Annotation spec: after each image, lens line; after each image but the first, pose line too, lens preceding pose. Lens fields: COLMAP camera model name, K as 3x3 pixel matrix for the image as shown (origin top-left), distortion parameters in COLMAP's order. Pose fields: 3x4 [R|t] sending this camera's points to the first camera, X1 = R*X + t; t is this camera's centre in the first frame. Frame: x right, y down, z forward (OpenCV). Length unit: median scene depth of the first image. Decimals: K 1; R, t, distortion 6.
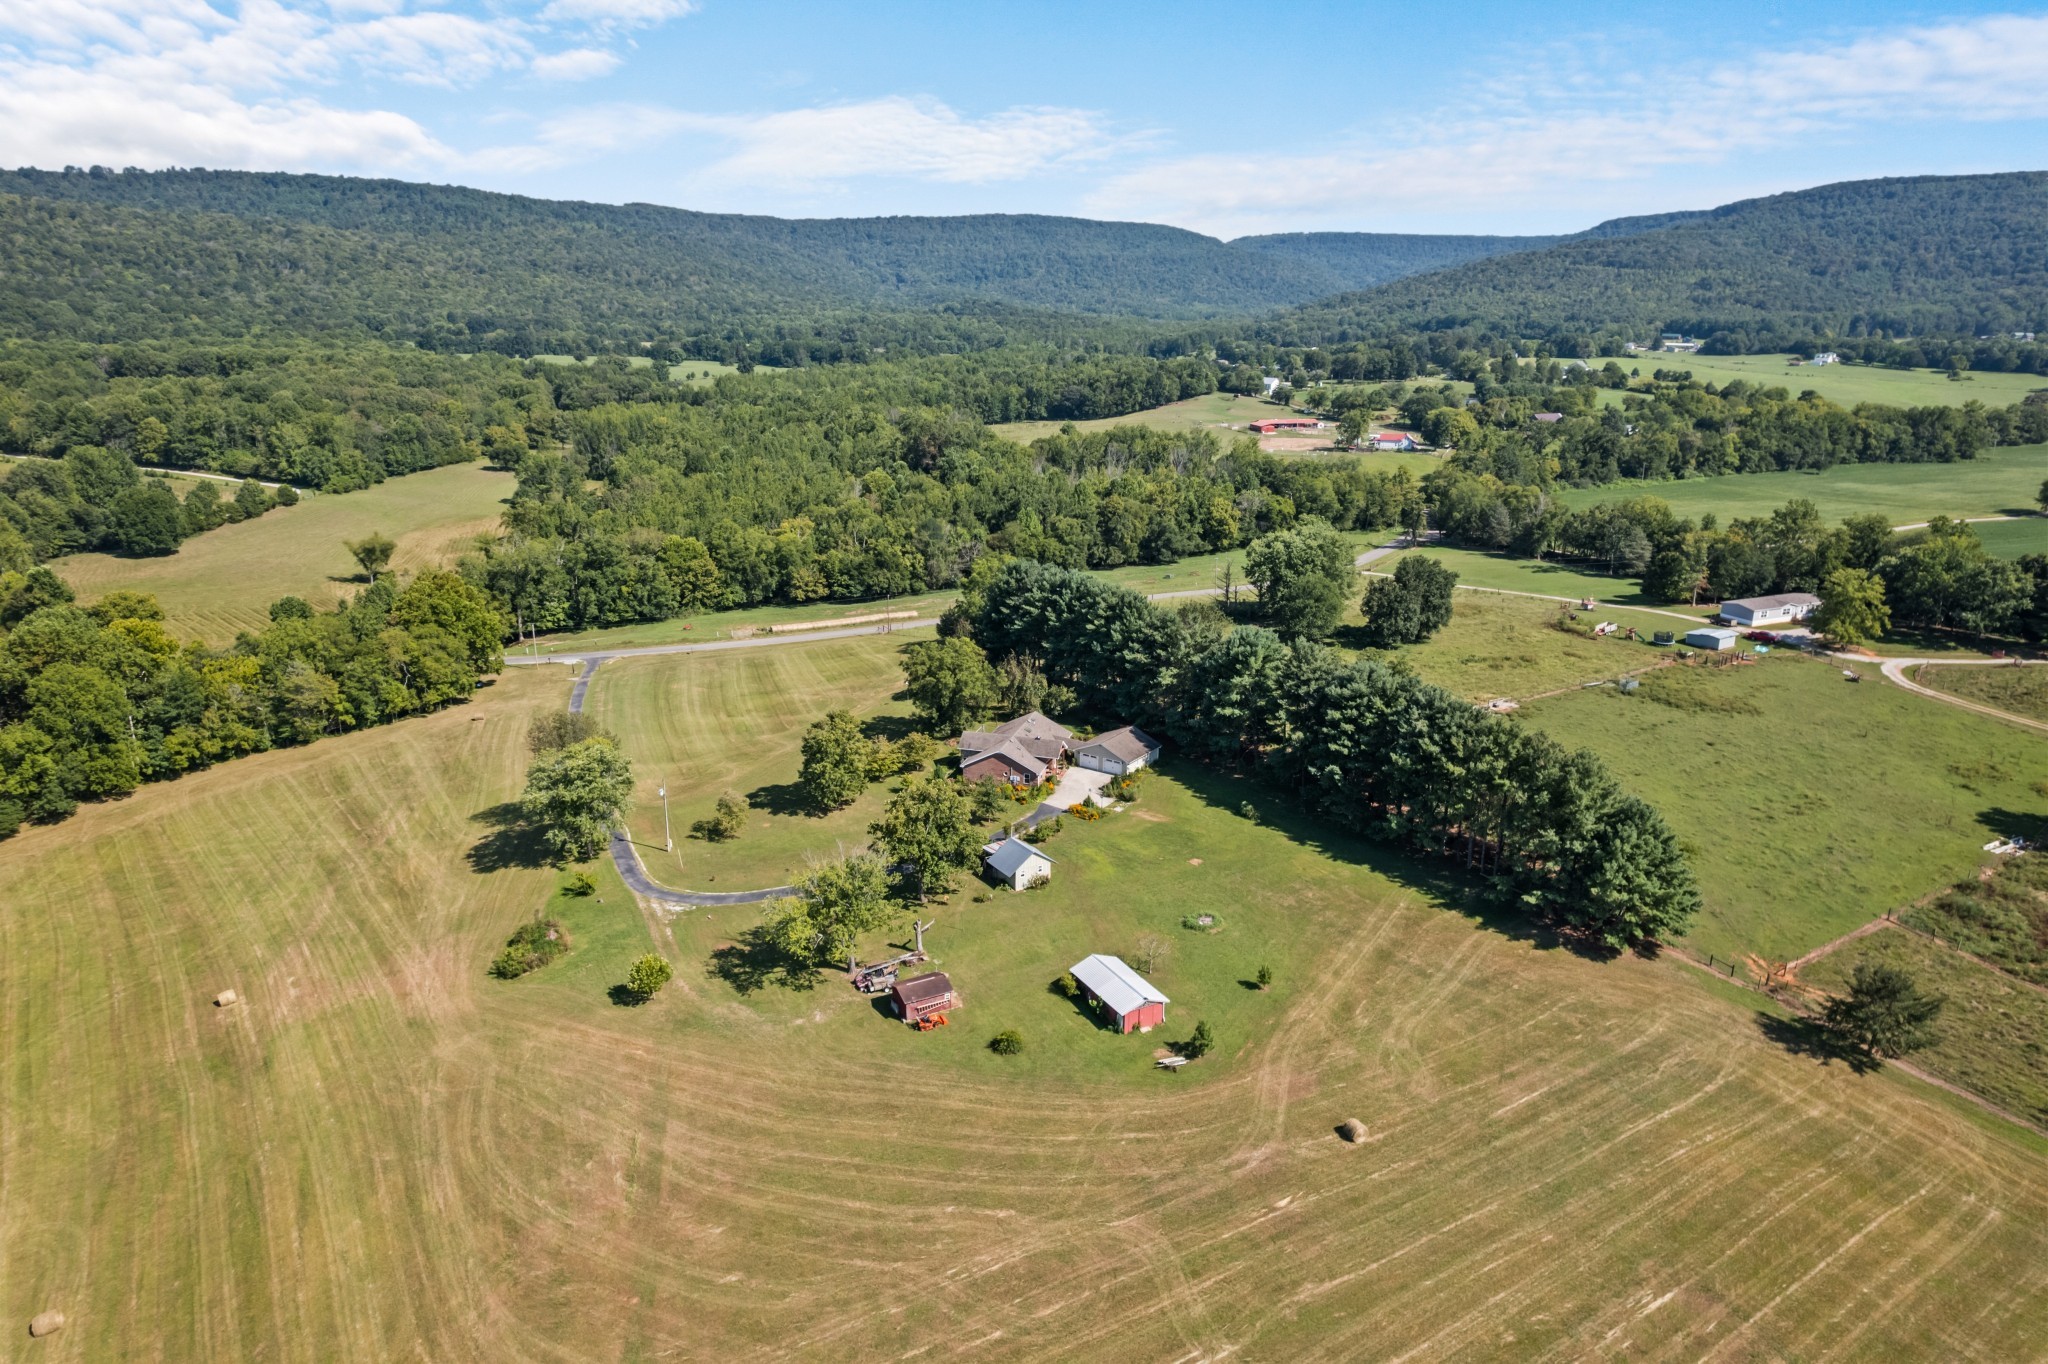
lens RADIAL K [[1312.0, 0, 1027.6], [0, 1312.0, 683.5], [0, 0, 1]] dist [-0.076464, 0.067362]
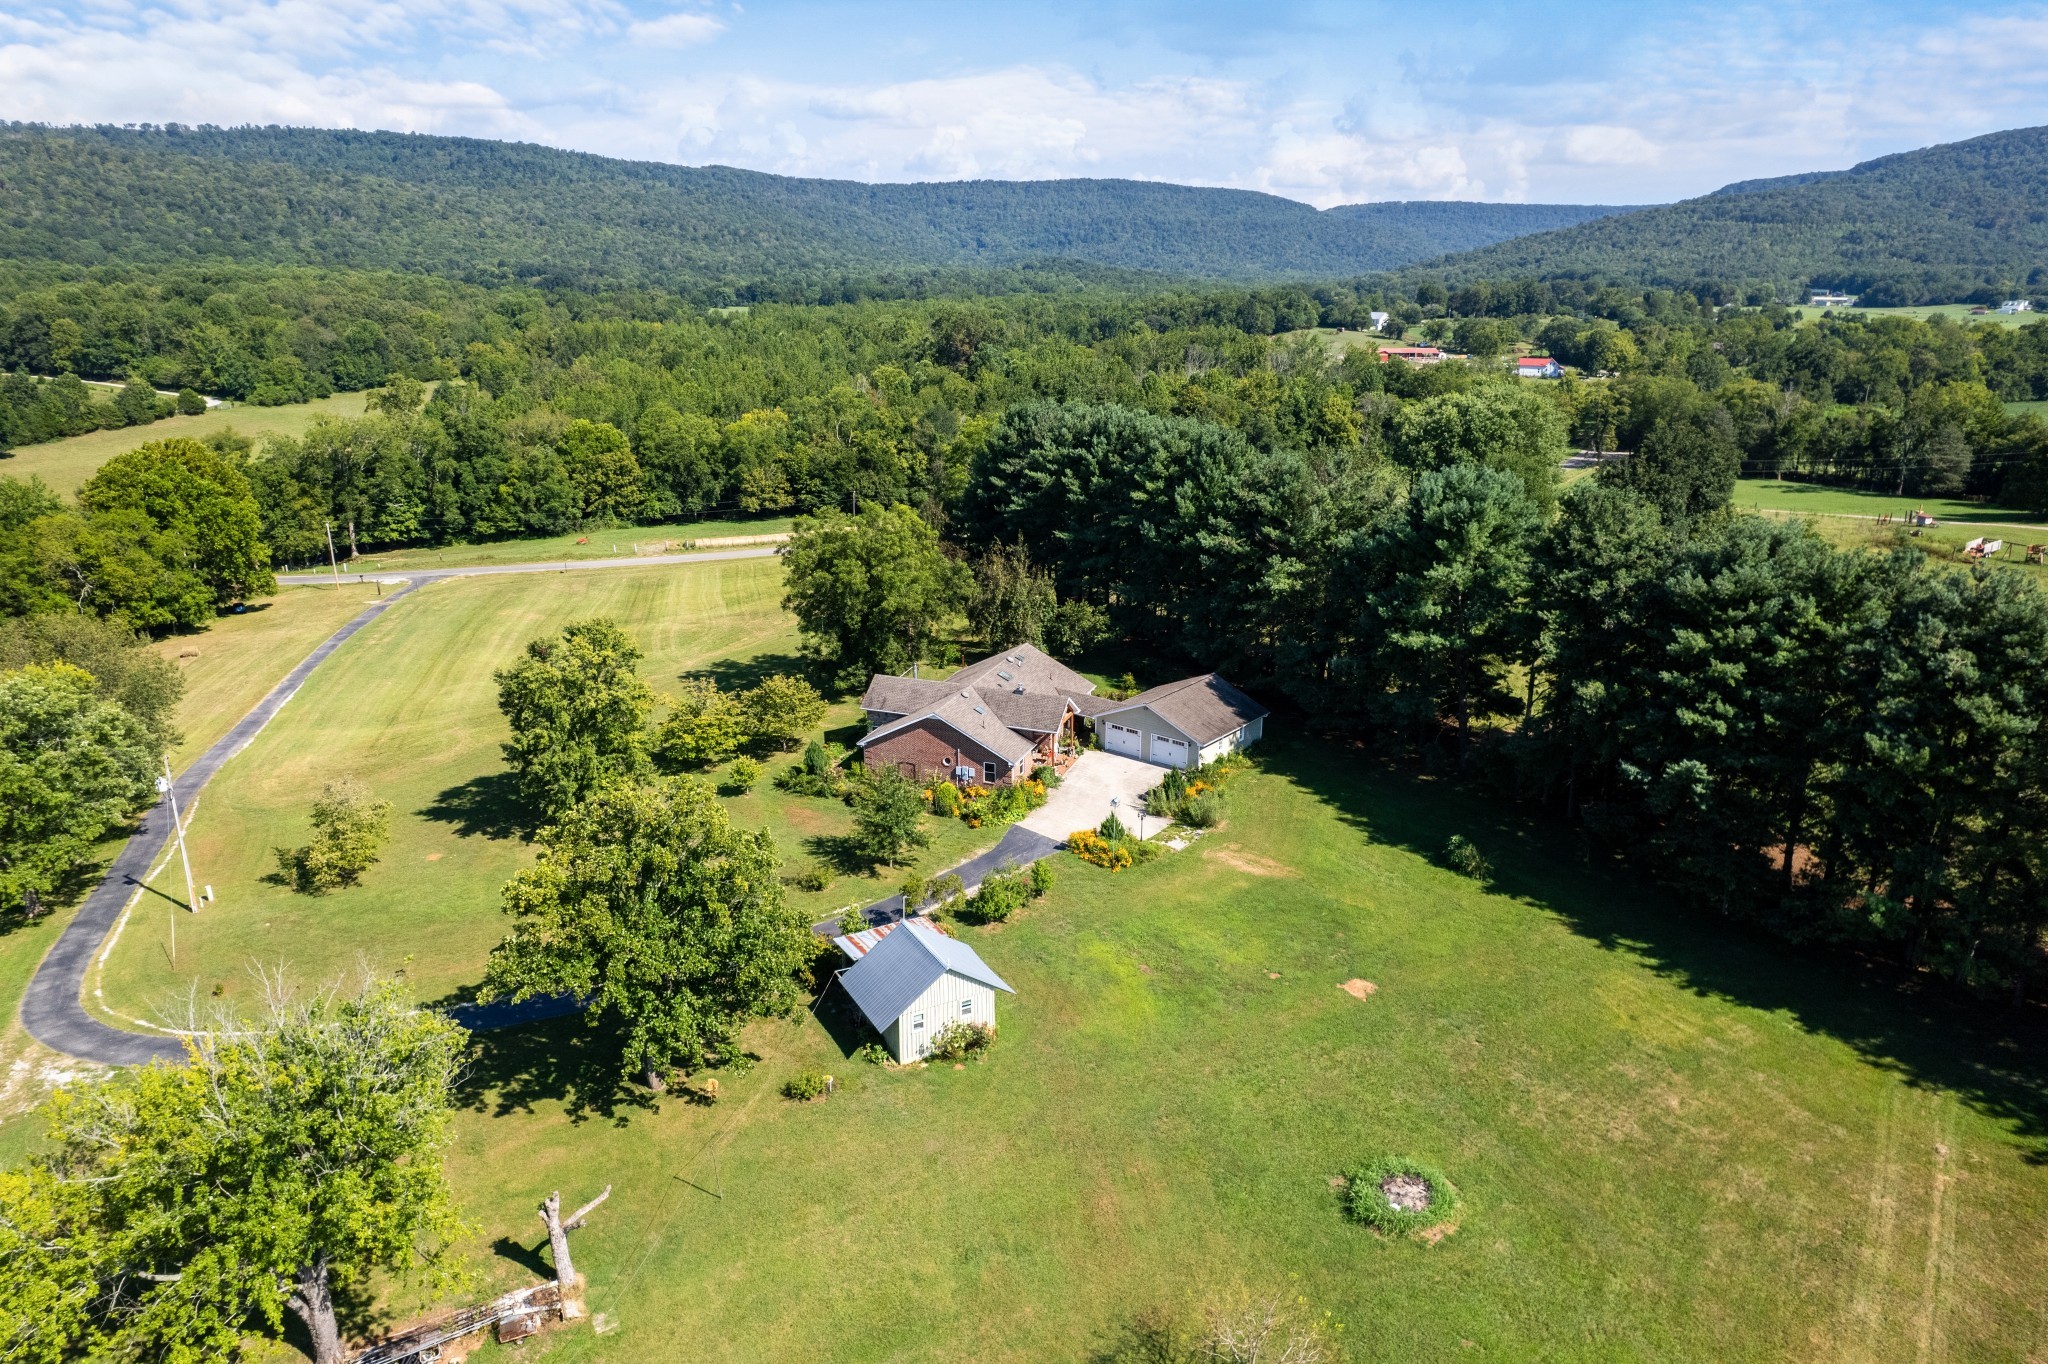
lens RADIAL K [[1312.0, 0, 1027.6], [0, 1312.0, 683.5], [0, 0, 1]] dist [-0.076464, 0.067362]
pose [[0.997927, 0.019920, -0.061190, 0.023580], [-0.019083, 0.999716, 0.014248, 0.018150], [0.061456, -0.013050, 0.998024, 0.289321]]
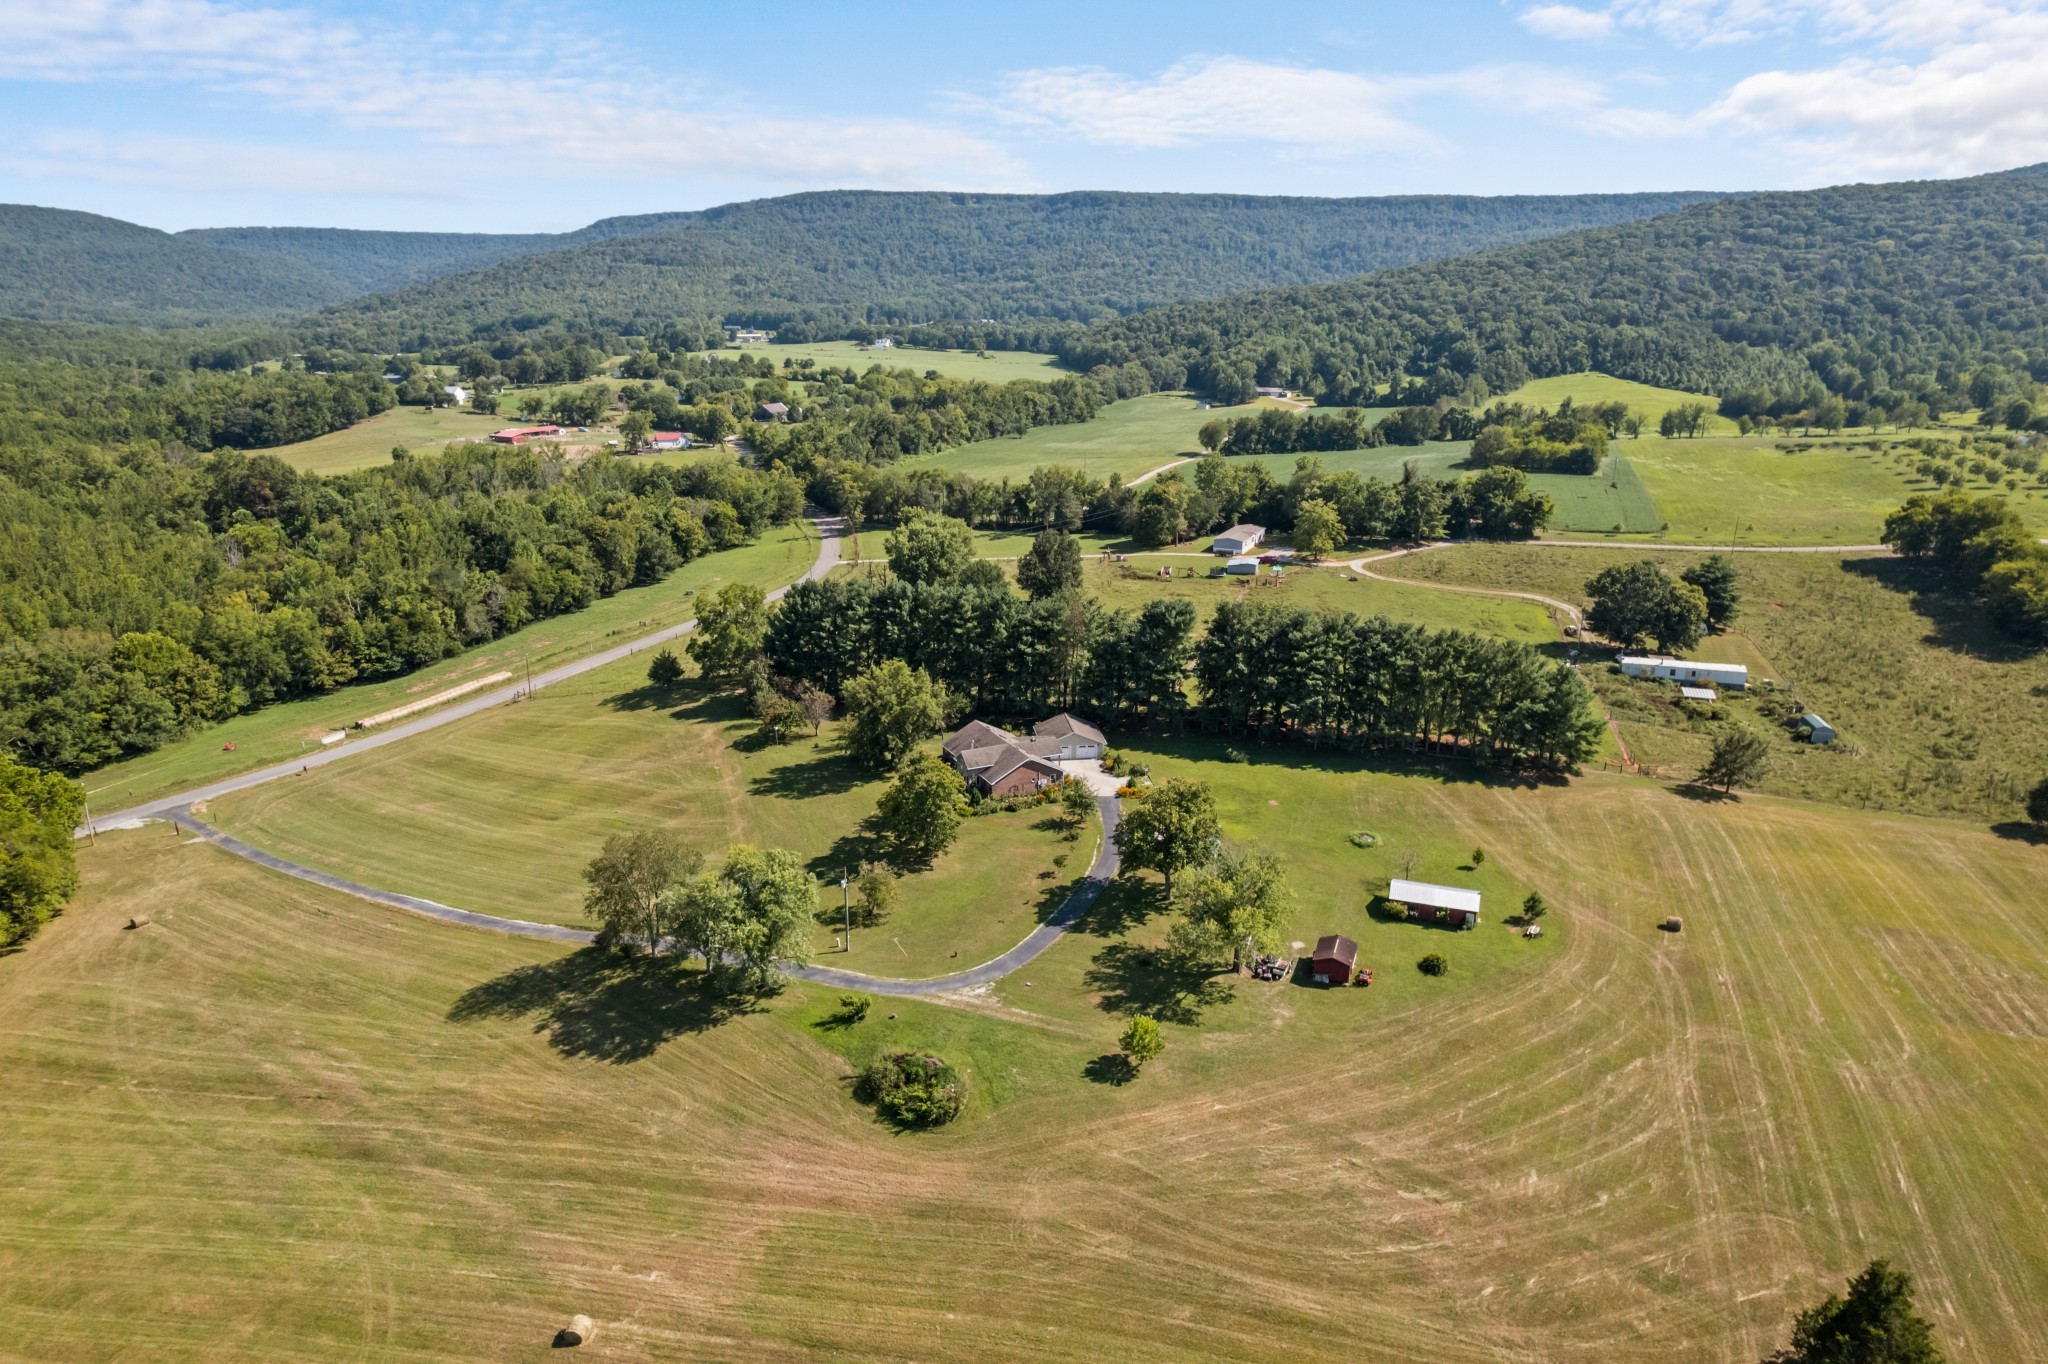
lens RADIAL K [[1312.0, 0, 1027.6], [0, 1312.0, 683.5], [0, 0, 1]] dist [-0.076464, 0.067362]
pose [[0.742524, -0.190545, 0.642146, -0.361547], [0.189382, 0.979289, 0.071601, -0.041962], [-0.642490, 0.068446, 0.763231, 0.132554]]
